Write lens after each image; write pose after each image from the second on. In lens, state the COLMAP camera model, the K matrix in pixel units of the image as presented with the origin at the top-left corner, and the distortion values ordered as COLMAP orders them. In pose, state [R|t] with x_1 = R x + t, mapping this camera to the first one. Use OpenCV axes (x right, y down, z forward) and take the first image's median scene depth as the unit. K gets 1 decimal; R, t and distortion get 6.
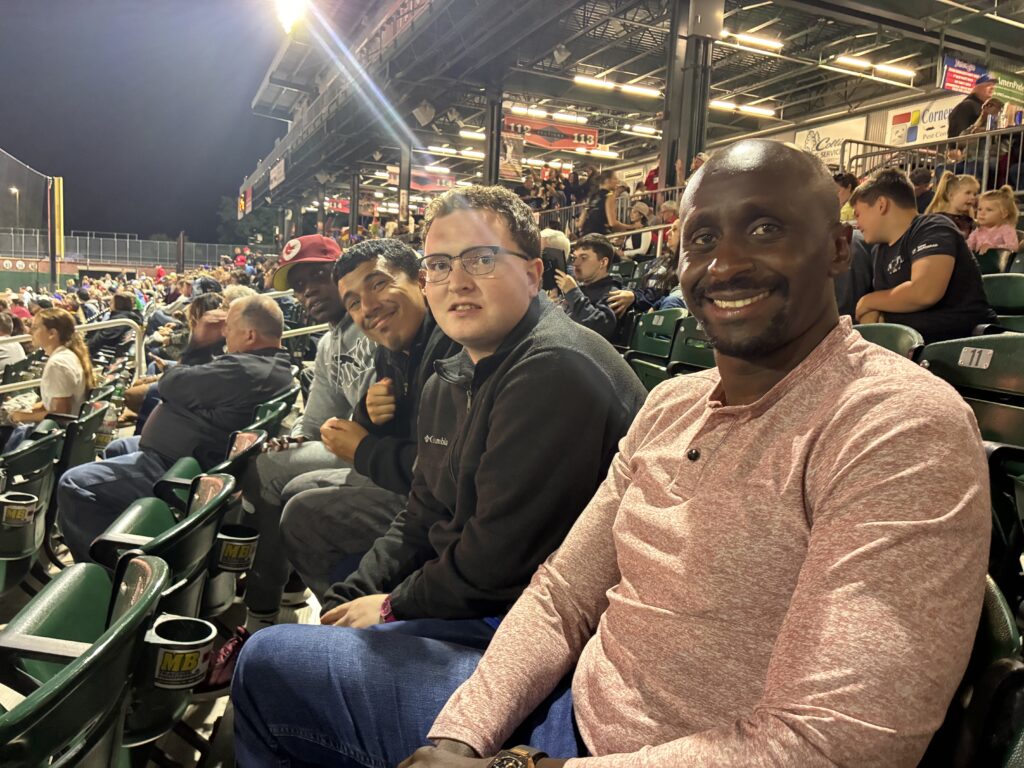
lens RADIAL K [[757.4, 0, 512.0], [0, 757.4, 384.0], [0, 0, 1]] dist [0.058184, -0.080845]
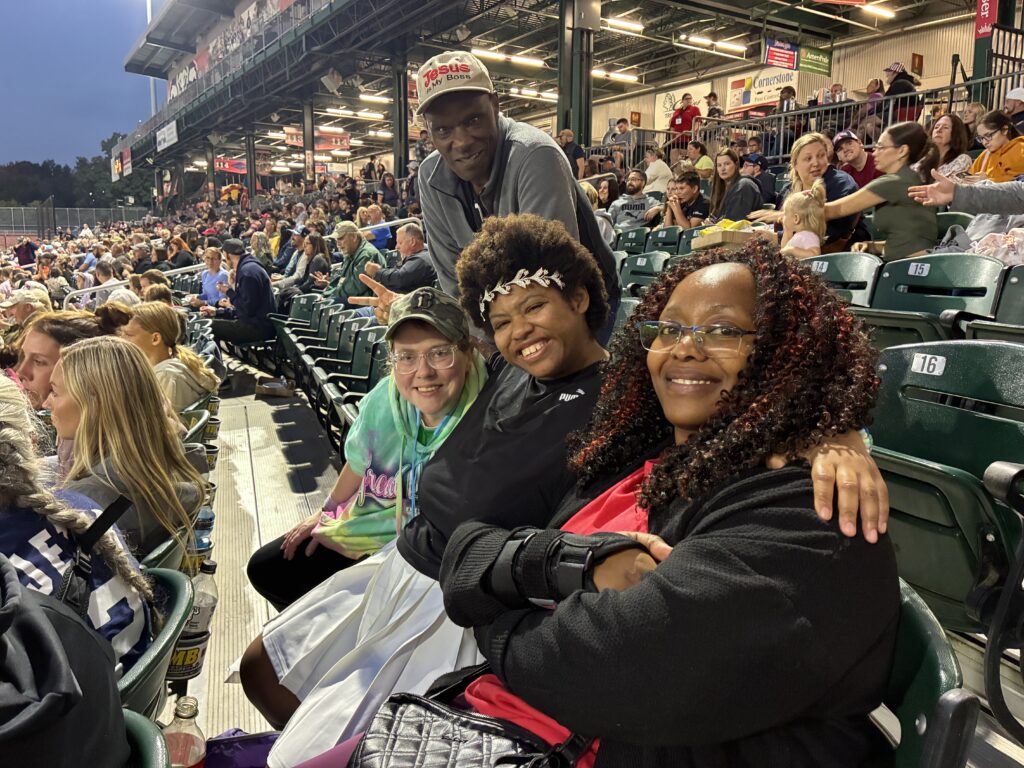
lens RADIAL K [[771.9, 0, 512.0], [0, 771.9, 384.0], [0, 0, 1]] dist [0.039538, 0.002903]
pose [[0.984322, -0.072387, 0.160840, -0.079129], [0.063428, 0.996171, 0.060161, 0.032255], [-0.164579, -0.049016, 0.985145, -0.184138]]
